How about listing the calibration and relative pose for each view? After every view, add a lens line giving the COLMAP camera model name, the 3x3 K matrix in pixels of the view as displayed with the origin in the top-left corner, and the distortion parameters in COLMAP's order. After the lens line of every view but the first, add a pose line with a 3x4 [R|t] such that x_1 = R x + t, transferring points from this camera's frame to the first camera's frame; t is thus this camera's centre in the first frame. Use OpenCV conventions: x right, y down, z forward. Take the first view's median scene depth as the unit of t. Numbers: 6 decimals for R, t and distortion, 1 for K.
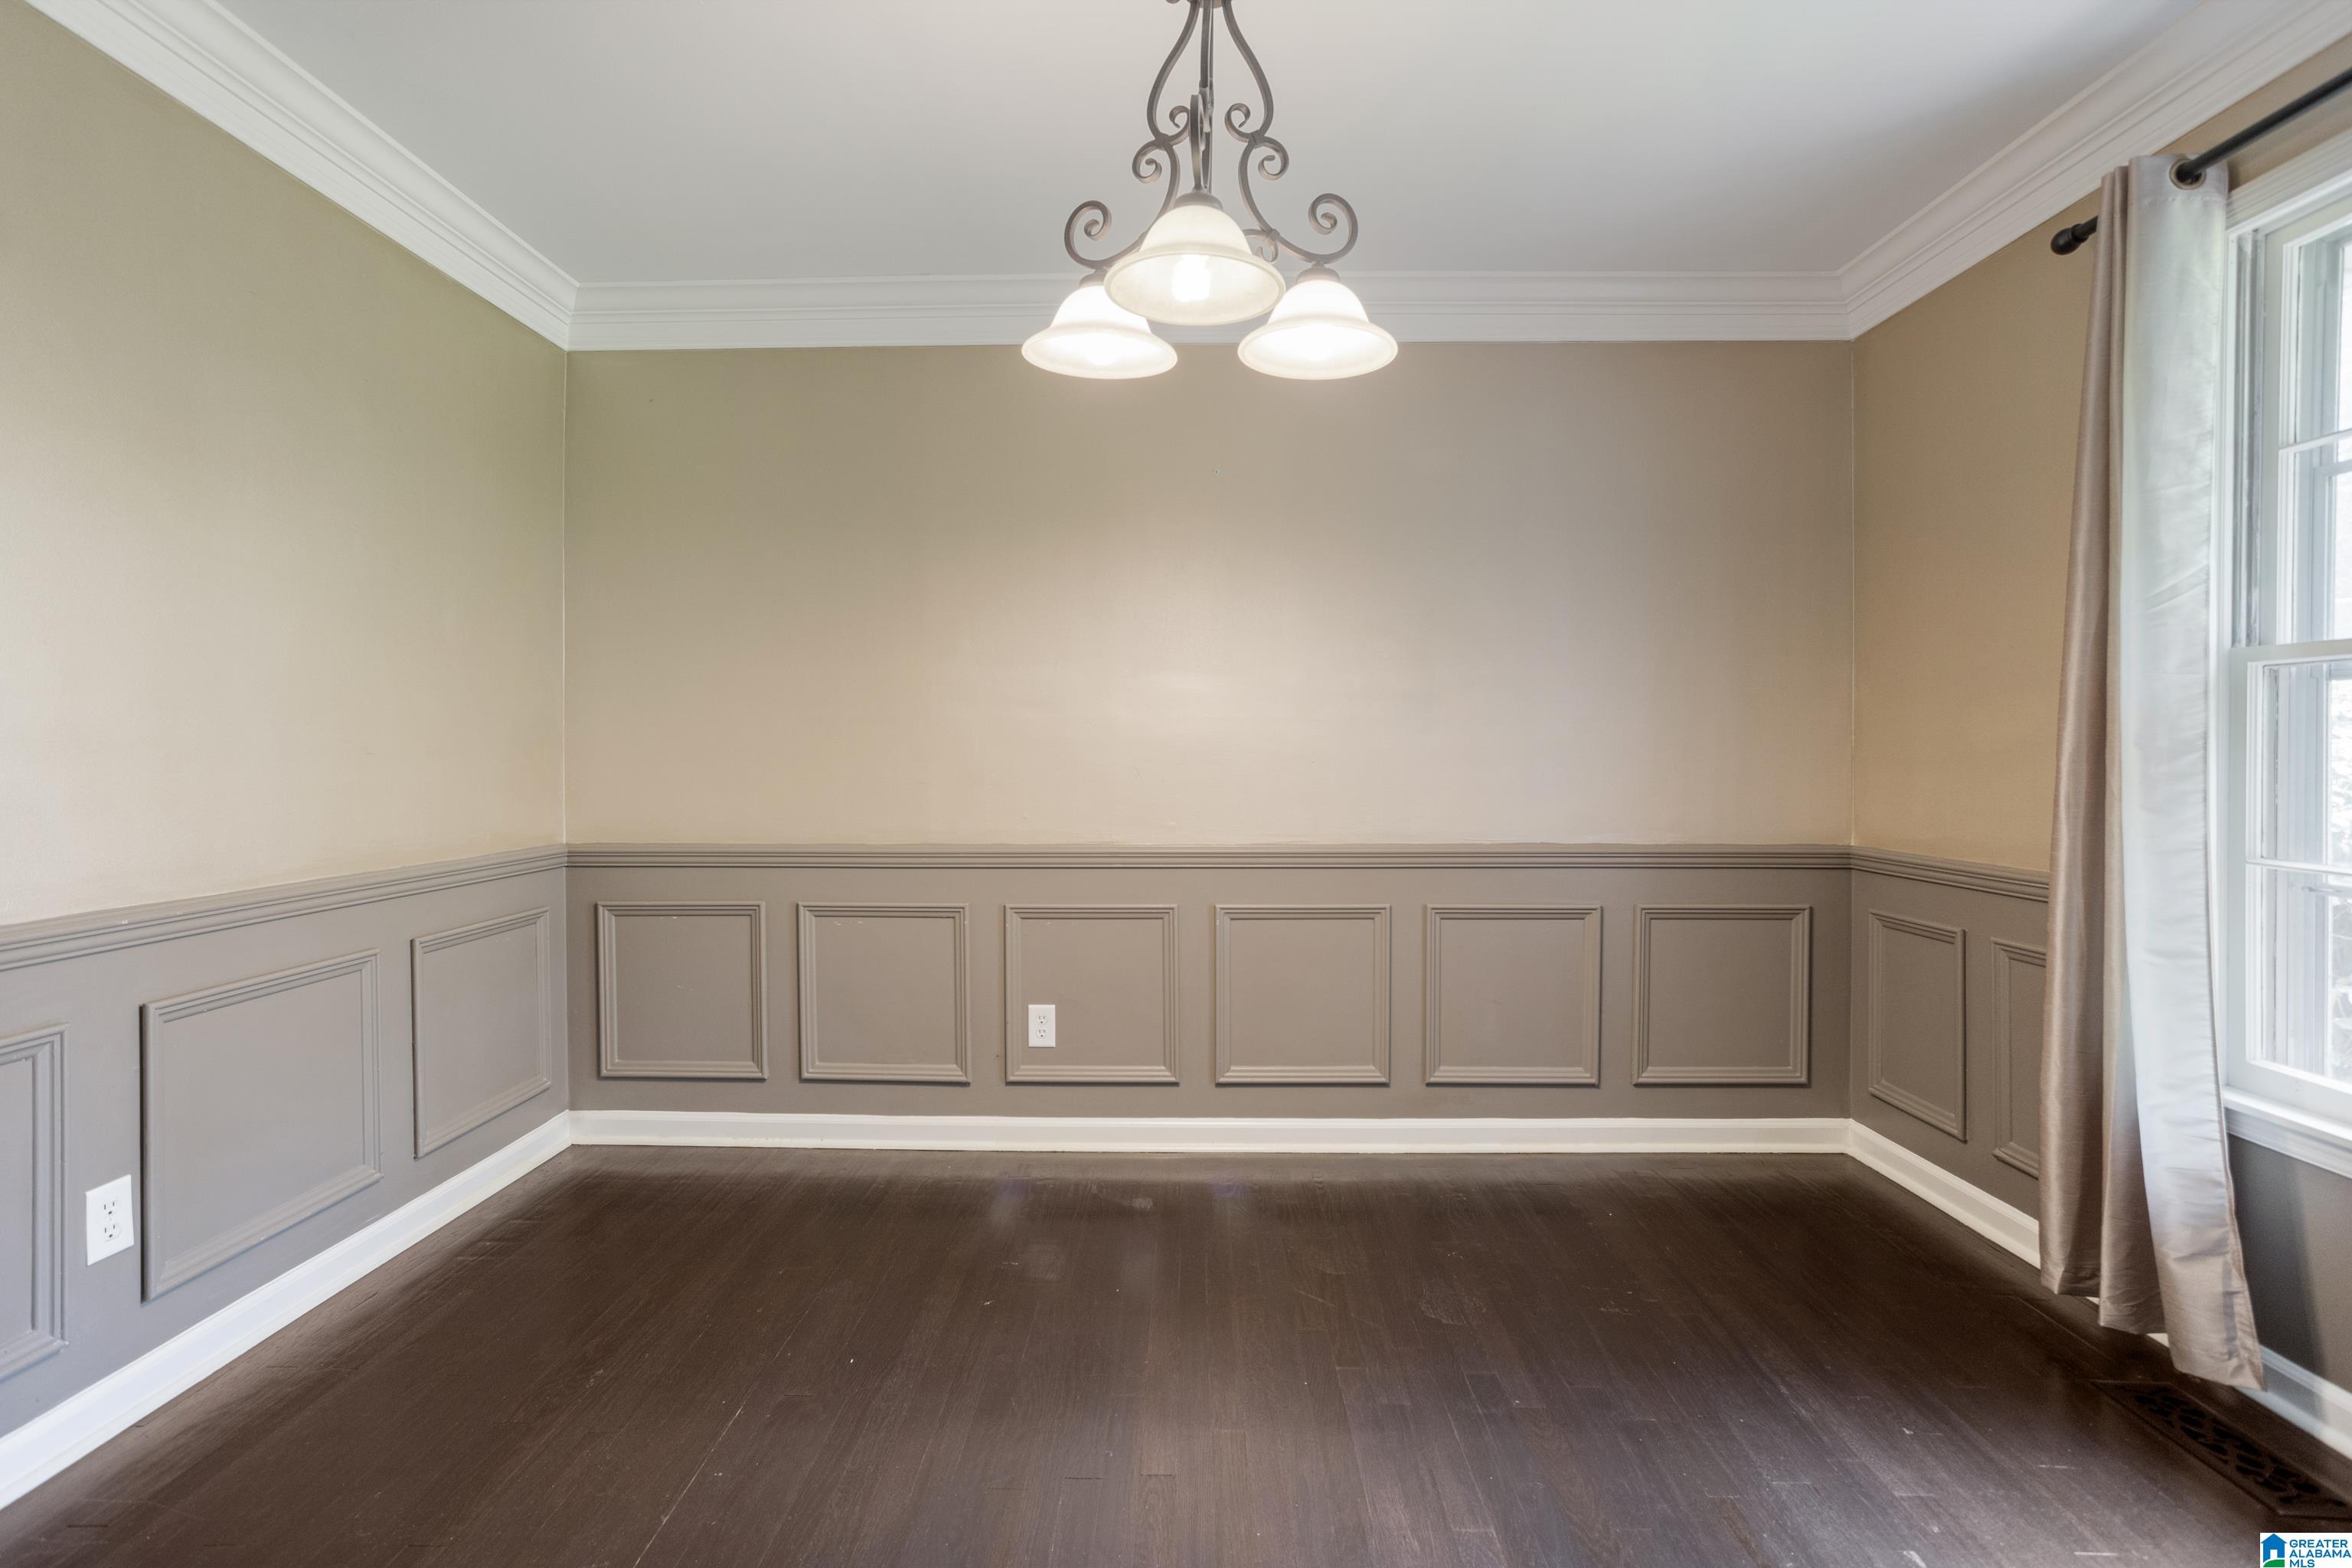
lens RADIAL K [[1153.1, 0, 1171.0], [0, 1153.1, 765.2], [0, 0, 1]] dist [-0.033396, 0.021413]
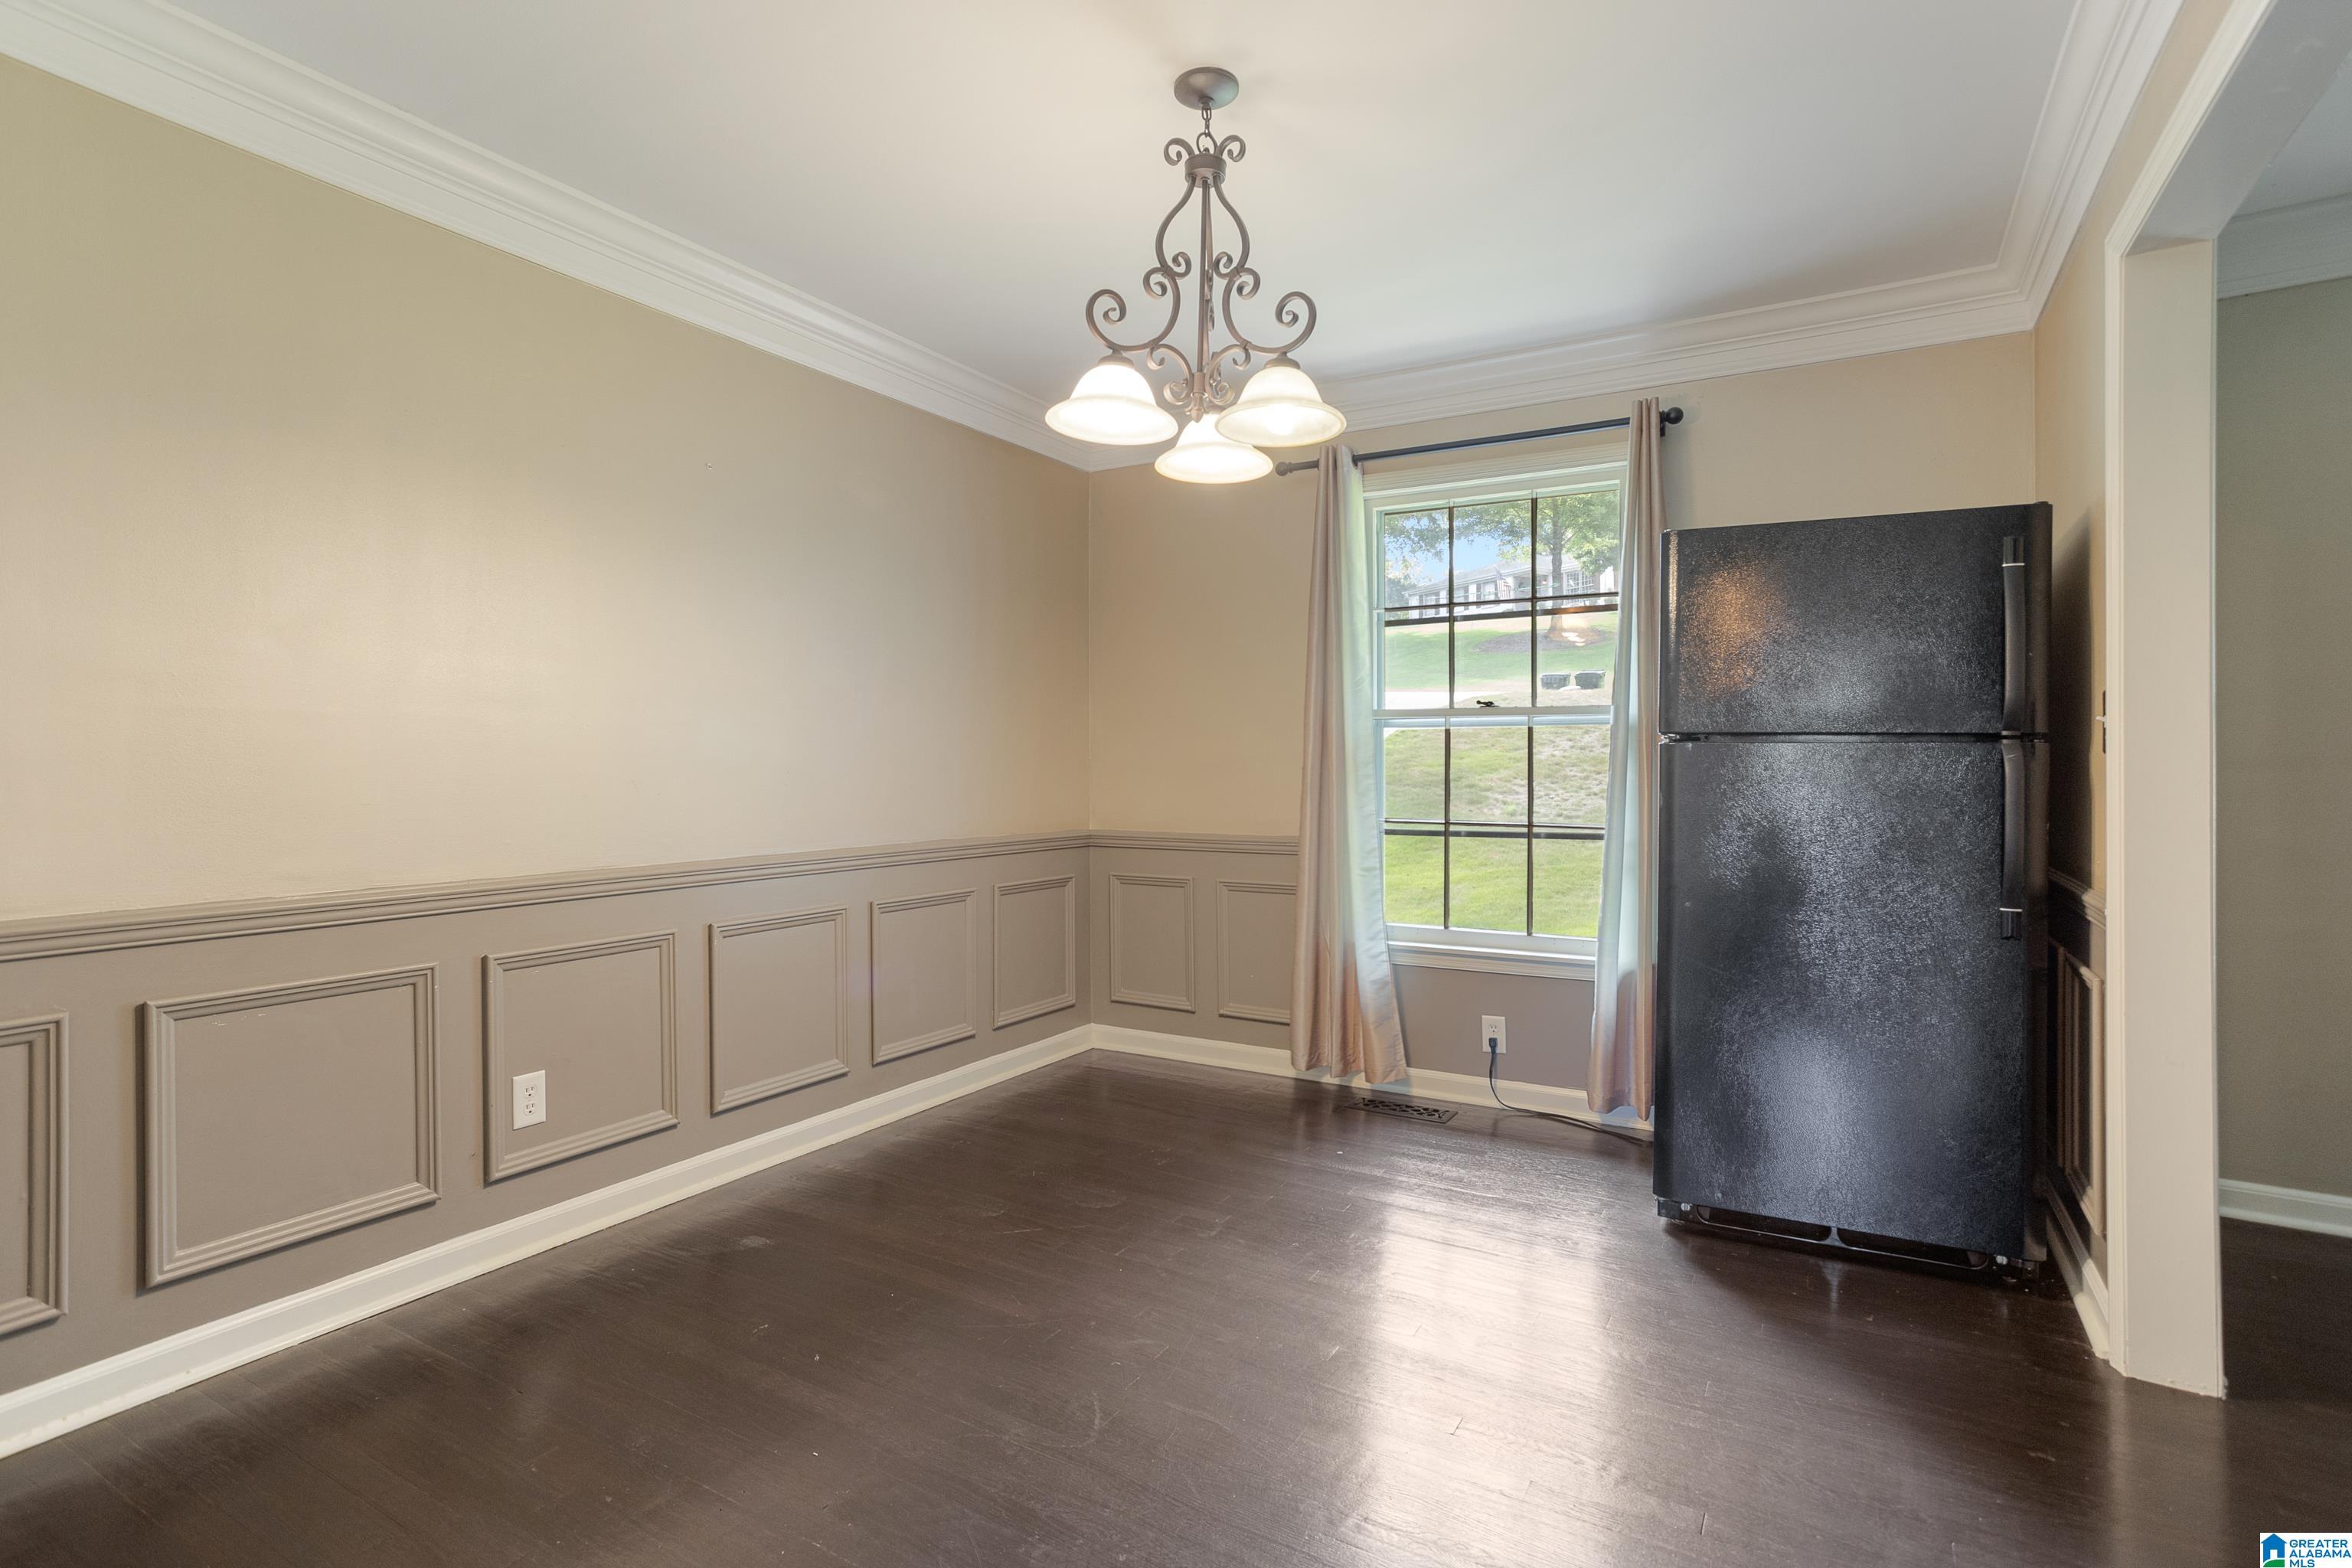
lens RADIAL K [[1153.1, 0, 1168.2], [0, 1153.1, 777.5], [0, 0, 1]] dist [-0.033396, 0.021413]
pose [[0.498563, -0.009114, 0.866806, -0.592312], [0.013155, 0.999909, 0.002947, 0.002035], [-0.866754, 0.009933, 0.498637, 0.204774]]
